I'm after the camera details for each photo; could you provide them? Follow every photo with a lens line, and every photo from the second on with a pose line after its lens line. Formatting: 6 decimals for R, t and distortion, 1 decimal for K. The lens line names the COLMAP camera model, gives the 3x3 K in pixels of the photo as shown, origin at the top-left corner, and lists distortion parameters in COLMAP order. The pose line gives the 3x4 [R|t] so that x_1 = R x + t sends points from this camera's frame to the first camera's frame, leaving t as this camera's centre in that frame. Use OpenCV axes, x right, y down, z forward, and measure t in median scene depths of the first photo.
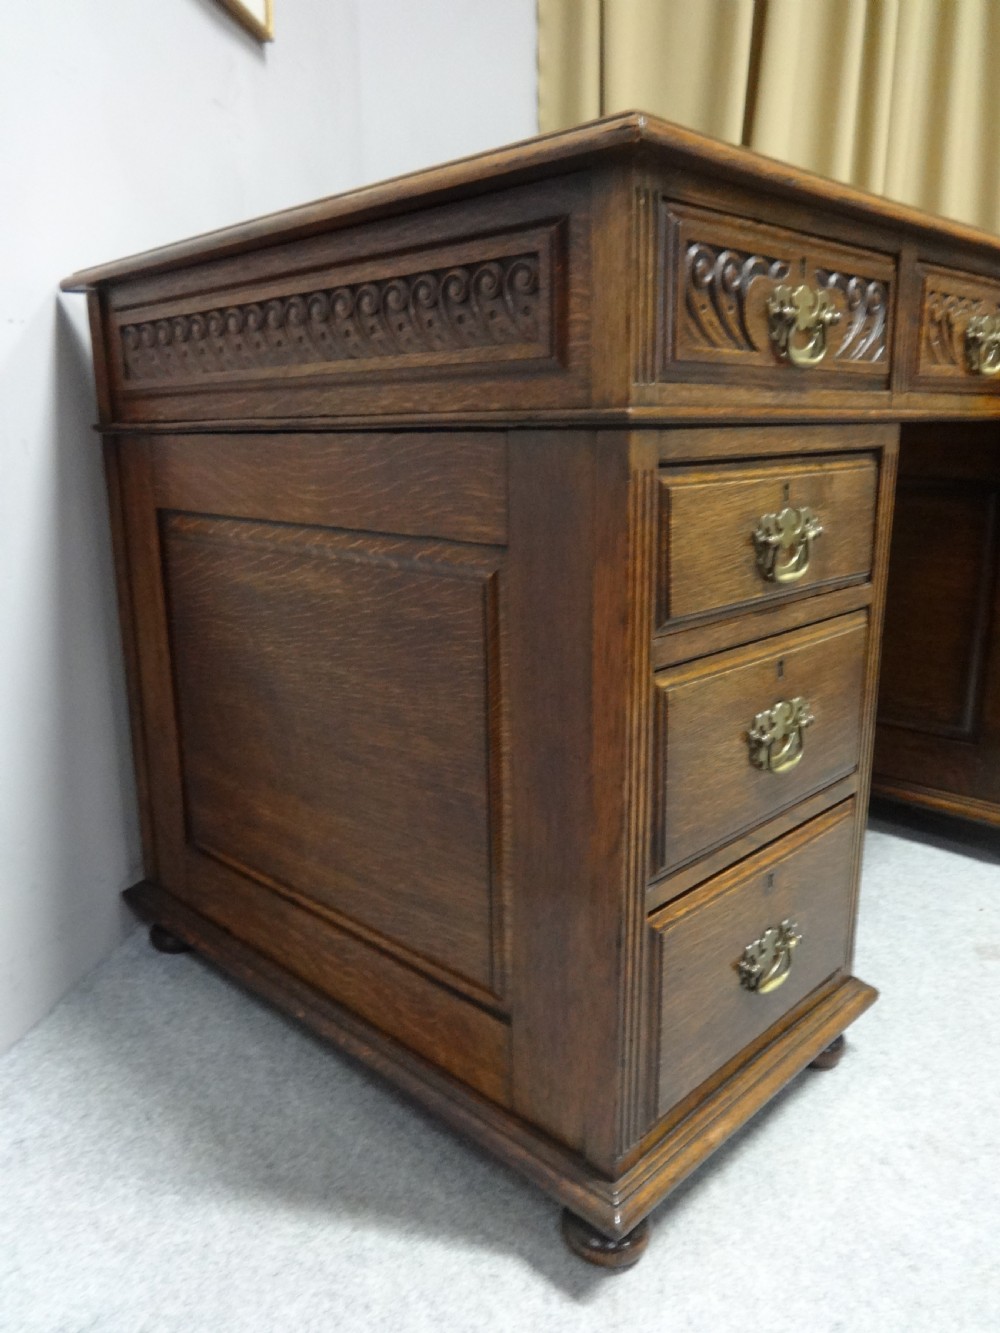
lens RADIAL K [[996.9, 0, 497.9], [0, 996.9, 669.0], [0, 0, 1]] dist [-0.002616, 0.005692]
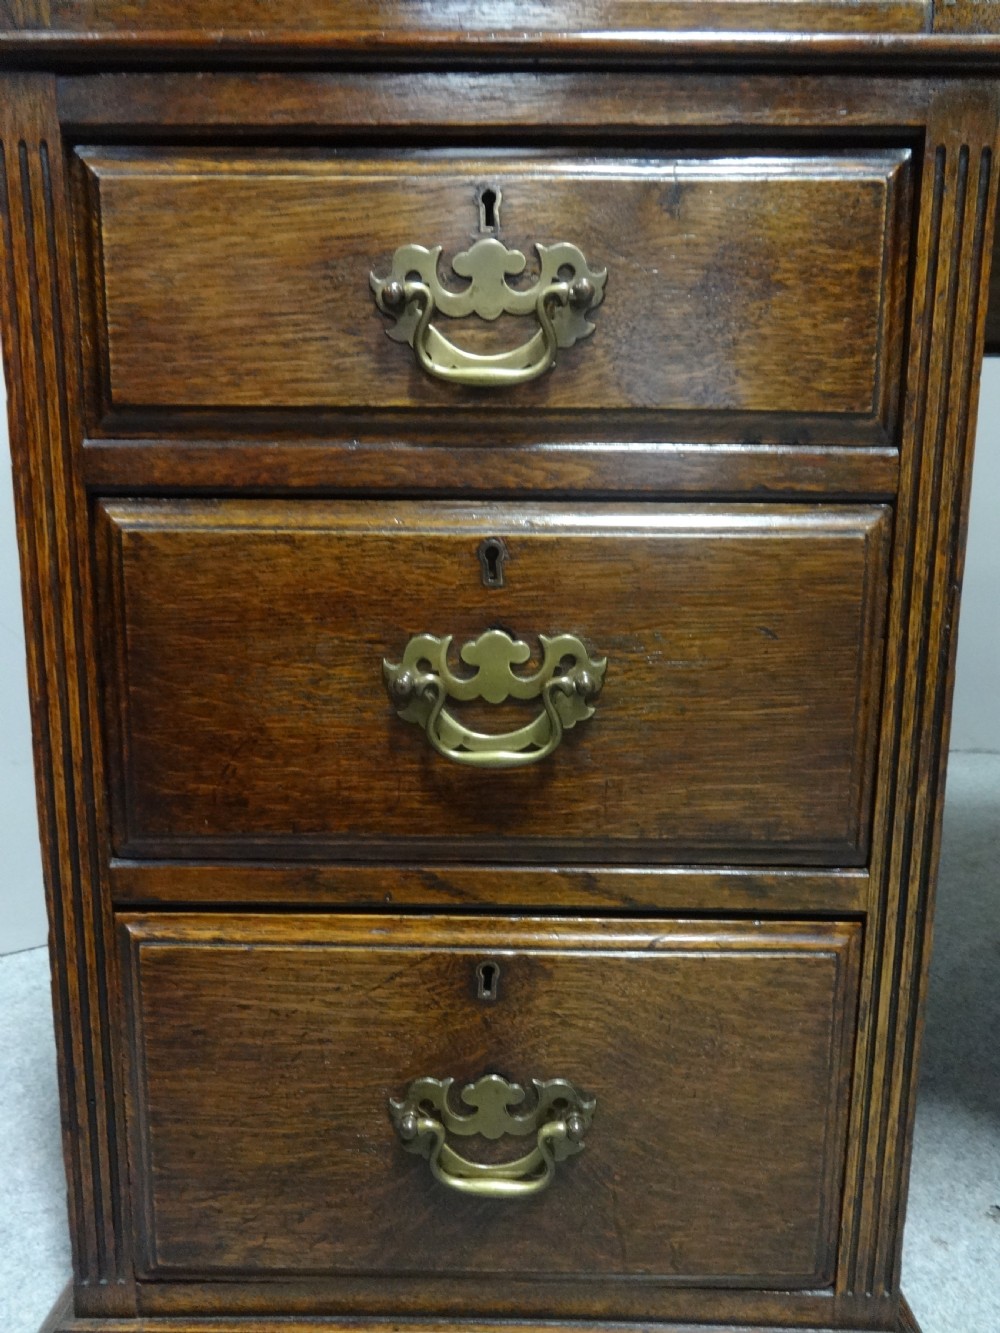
lens RADIAL K [[987.5, 0, 501.3], [0, 987.5, 672.4], [0, 0, 1]] dist [0.000586, -0.006492]
pose [[0.692971, 0.136484, -0.707929, 0.654053], [-0.190632, 0.981658, 0.002652, 0.052594], [0.695306, 0.133116, 0.706279, 0.643654]]
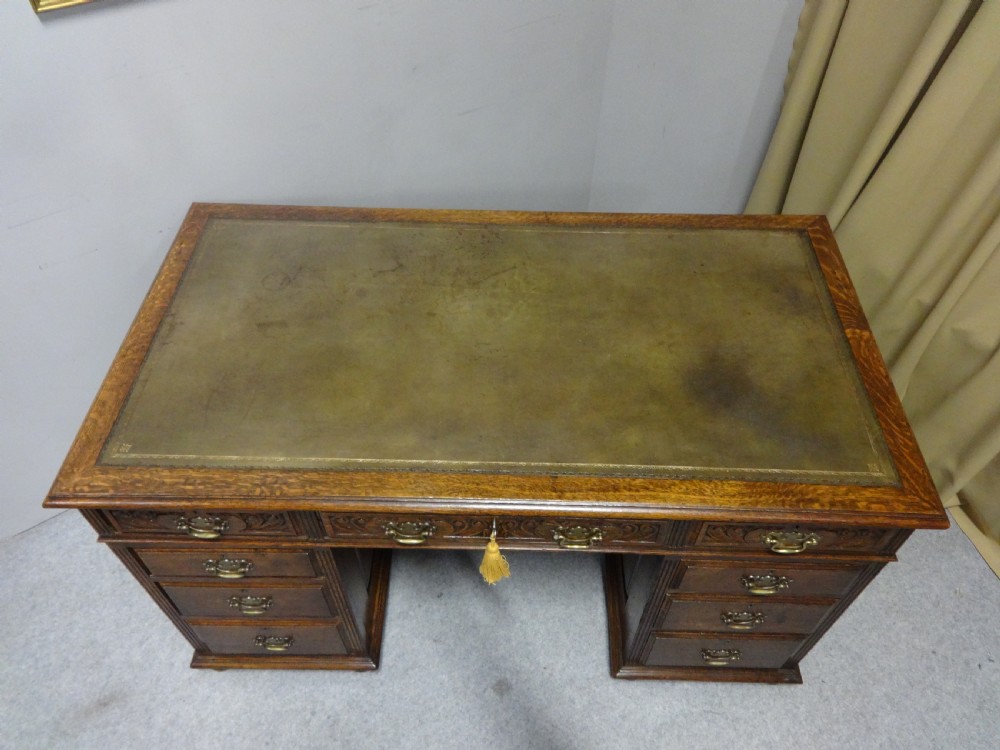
lens RADIAL K [[747.9, 0, 503.2], [0, 747.9, 370.6], [0, 0, 1]] dist [-0.002616, 0.005692]
pose [[0.696996, 0.546527, -0.464226, 1.277863], [-0.181936, 0.760985, 0.622737, -1.661282], [0.693611, -0.349586, 0.629836, 0.469779]]
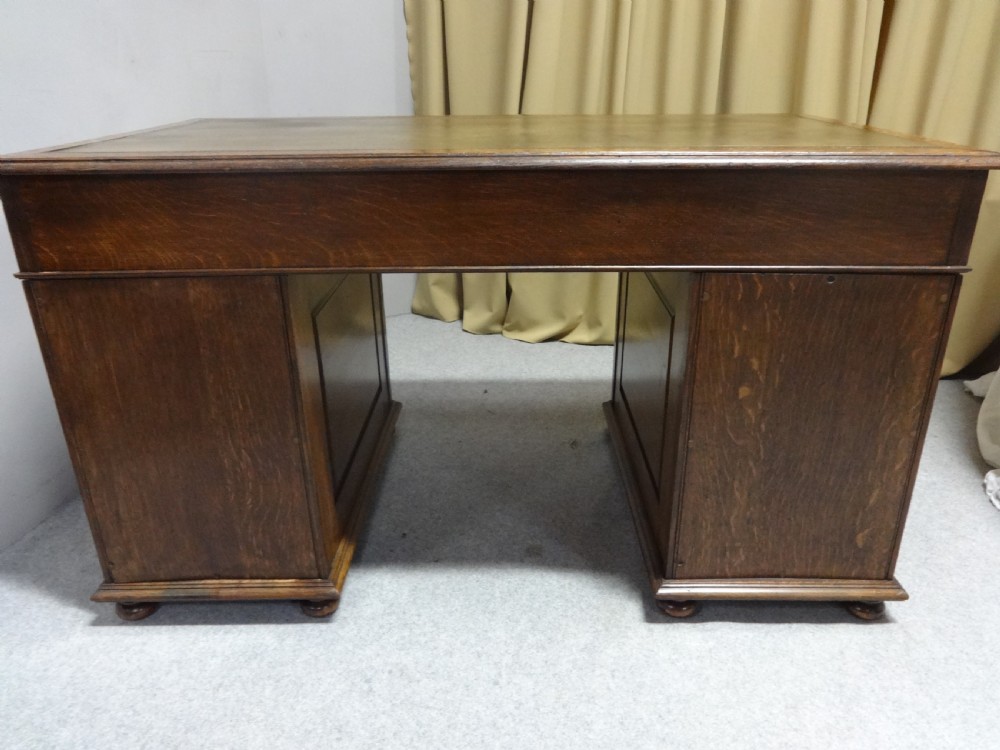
lens RADIAL K [[762.3, 0, 502.2], [0, 762.3, 377.4], [0, 0, 1]] dist [0.007193, 0.002802]
pose [[0.998495, 0.016138, -0.052411, 0.772938], [-0.007443, 0.986756, 0.162040, -0.312573], [0.054332, -0.161406, 0.985391, -0.306528]]
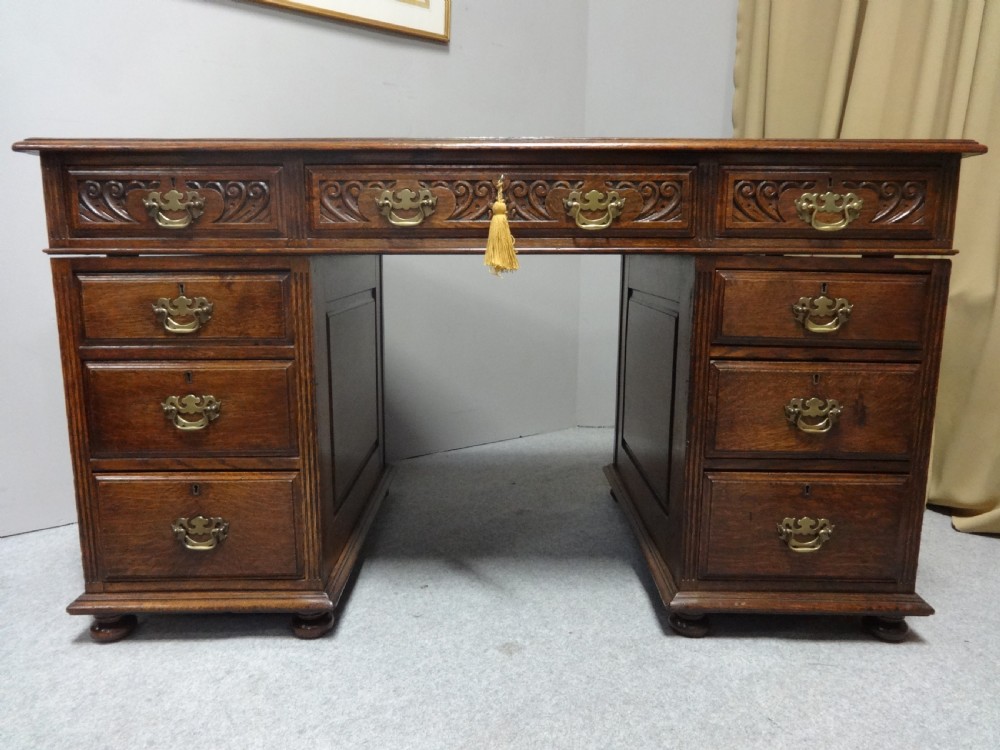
lens RADIAL K [[747.9, 0, 503.2], [0, 747.9, 370.6], [0, 0, 1]] dist [-0.002616, 0.005692]
pose [[0.713750, 0.120355, -0.689983, 1.737478], [-0.173333, 0.984835, -0.007517, -0.109383], [0.678614, 0.124962, 0.723787, 0.346055]]
